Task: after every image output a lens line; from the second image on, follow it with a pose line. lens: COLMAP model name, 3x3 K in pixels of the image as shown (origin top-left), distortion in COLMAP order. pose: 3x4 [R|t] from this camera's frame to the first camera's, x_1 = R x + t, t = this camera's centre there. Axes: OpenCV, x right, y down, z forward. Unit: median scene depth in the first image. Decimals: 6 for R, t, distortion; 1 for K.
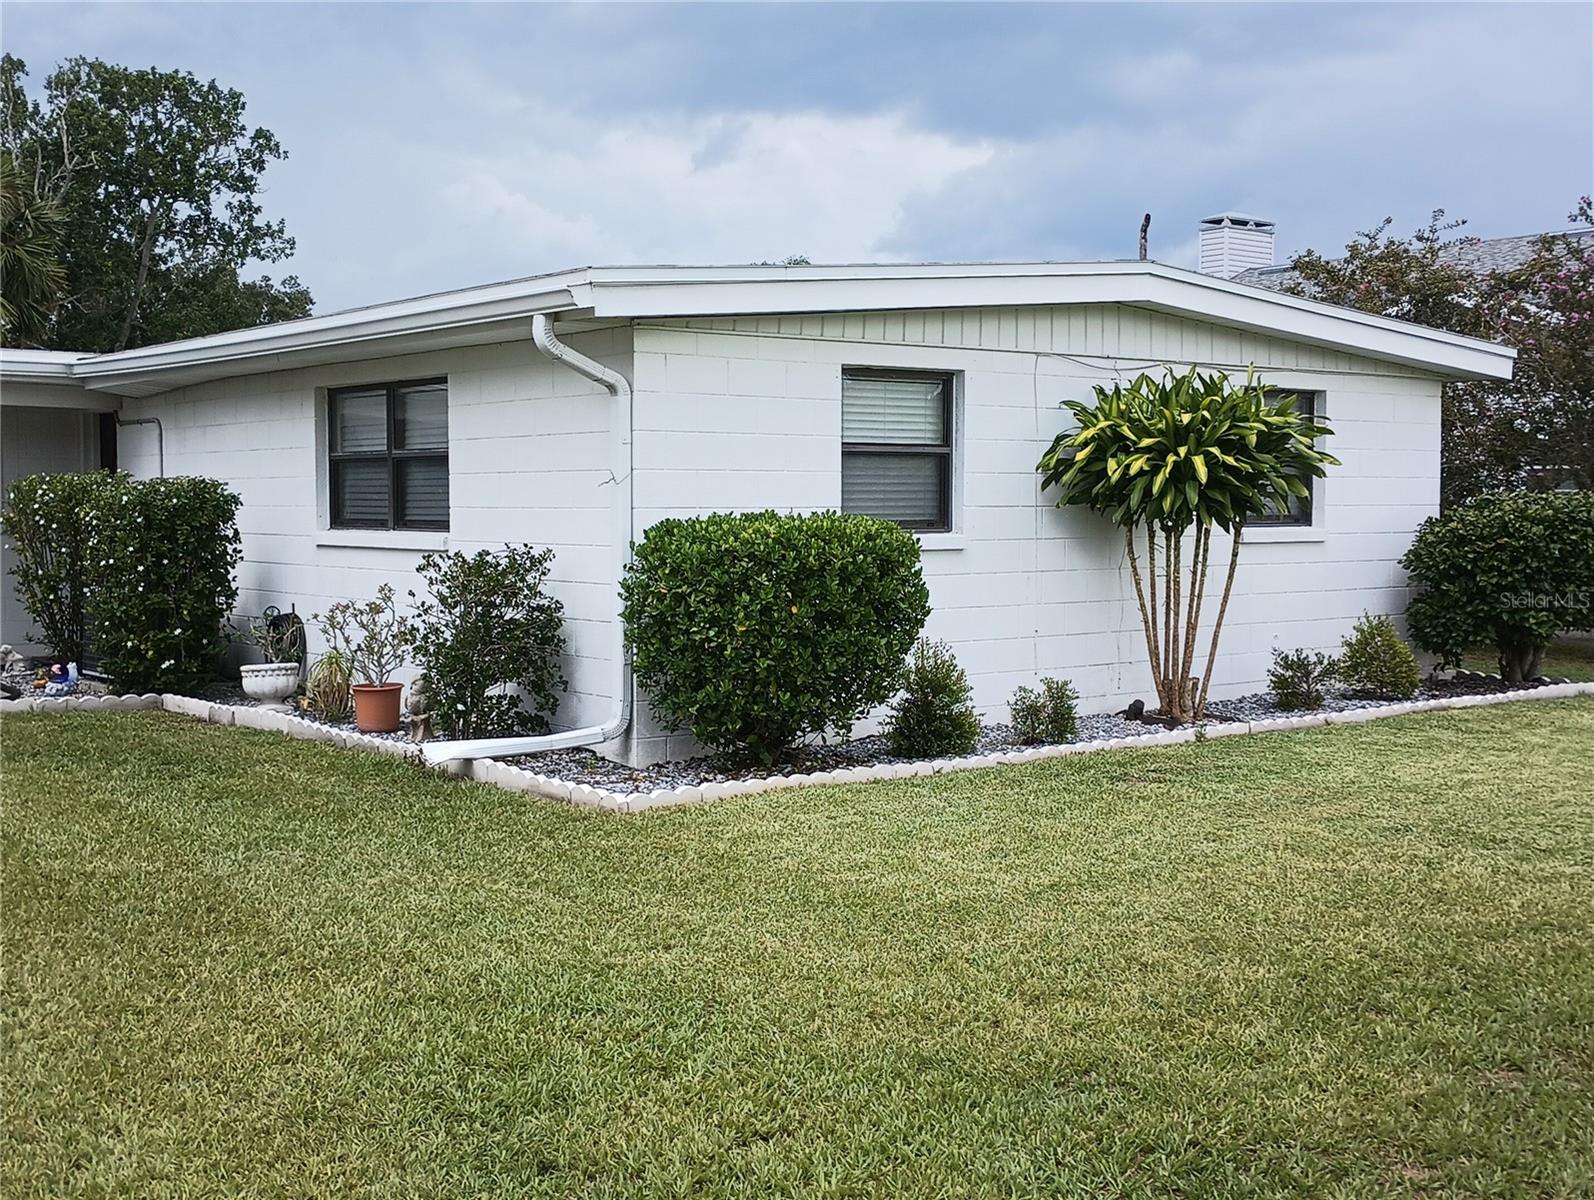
lens RADIAL K [[1872.7, 0, 793.0], [0, 1872.7, 610.6], [0, 0, 1]] dist [0.028629, 0.000000]
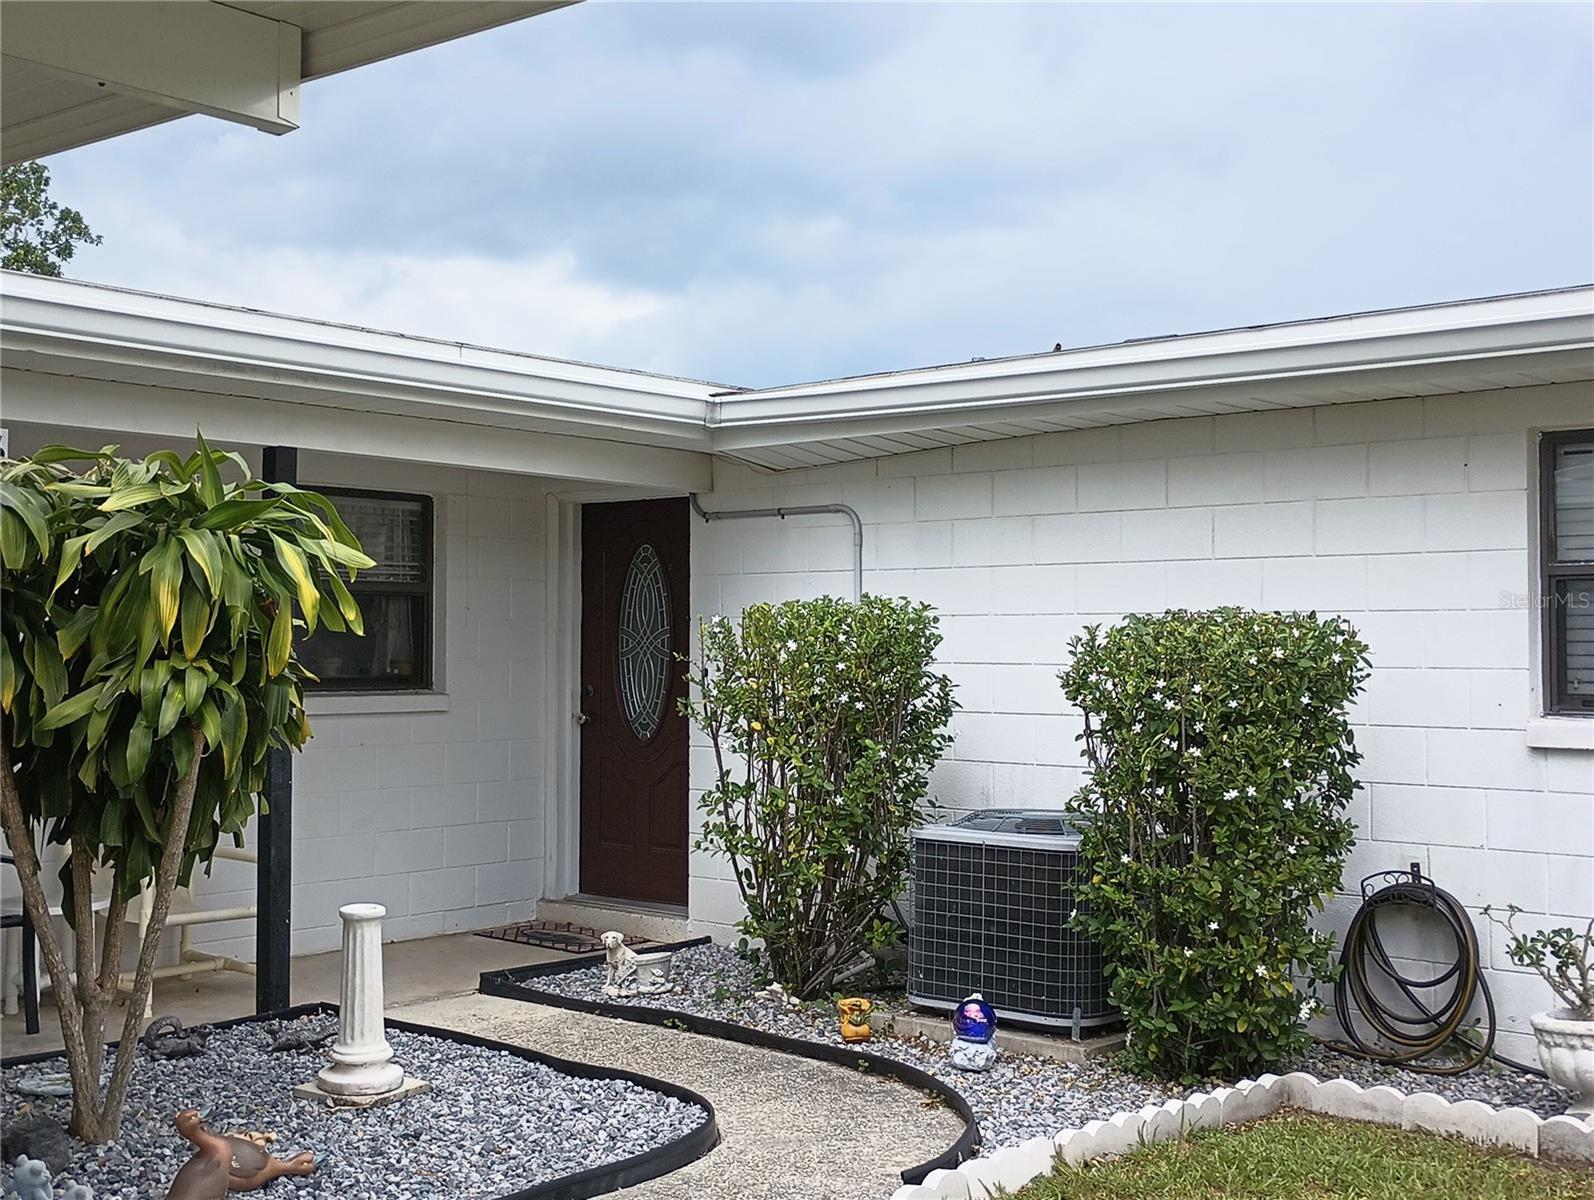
lens RADIAL K [[1872.7, 0, 794.8], [0, 1872.7, 578.0], [0, 0, 1]] dist [0.028629, 0.000000]
pose [[0.982630, 0.011703, 0.185206, -0.635355], [0.005805, 0.995583, -0.093710, -0.040720], [-0.185484, 0.093158, 0.978221, 0.650677]]
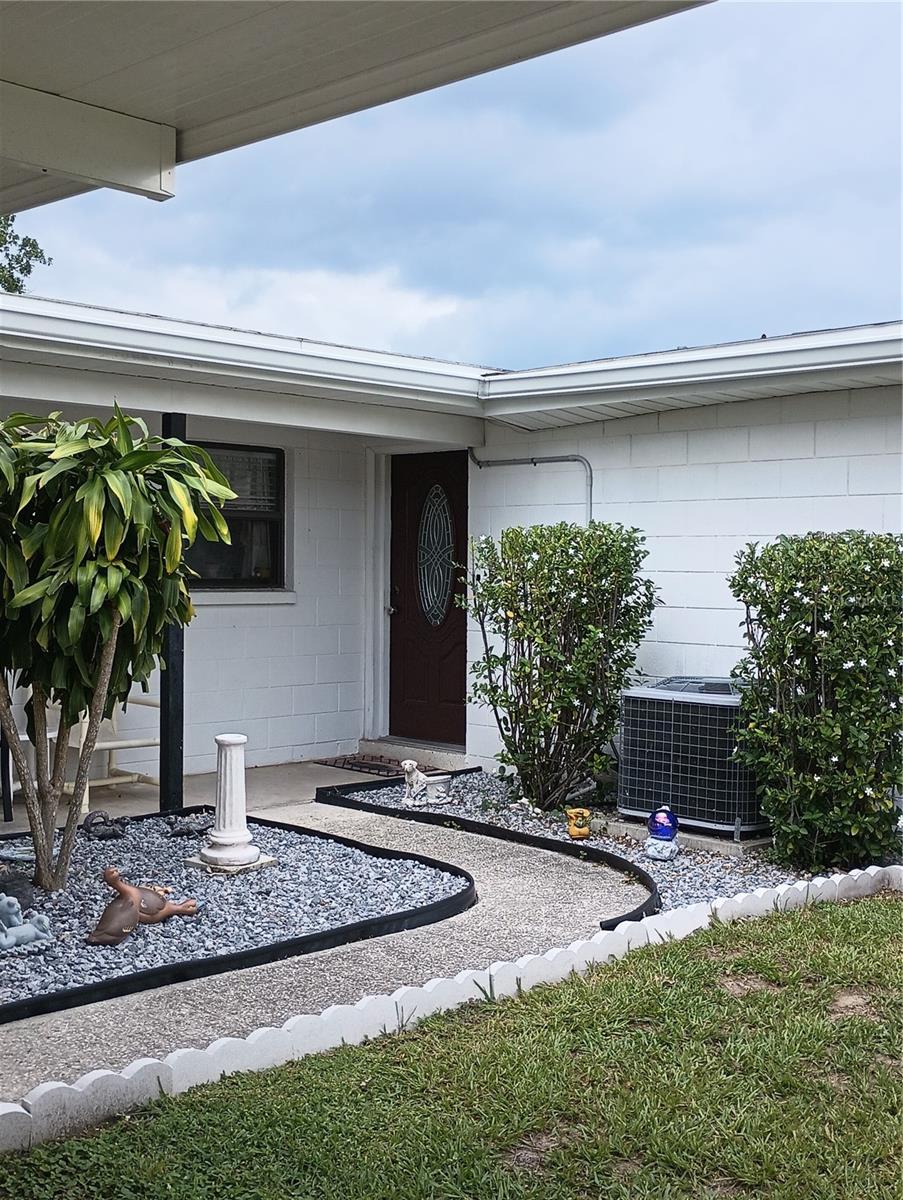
lens RADIAL K [[1409.8, 0, 463.6], [0, 1409.8, 576.4], [0, 0, 1]] dist [0.028629, 0.000000]
pose [[0.993341, 0.010799, 0.114701, -0.628659], [-0.005211, 0.998790, -0.048902, -0.035541], [-0.115091, 0.047979, 0.992196, 0.619956]]
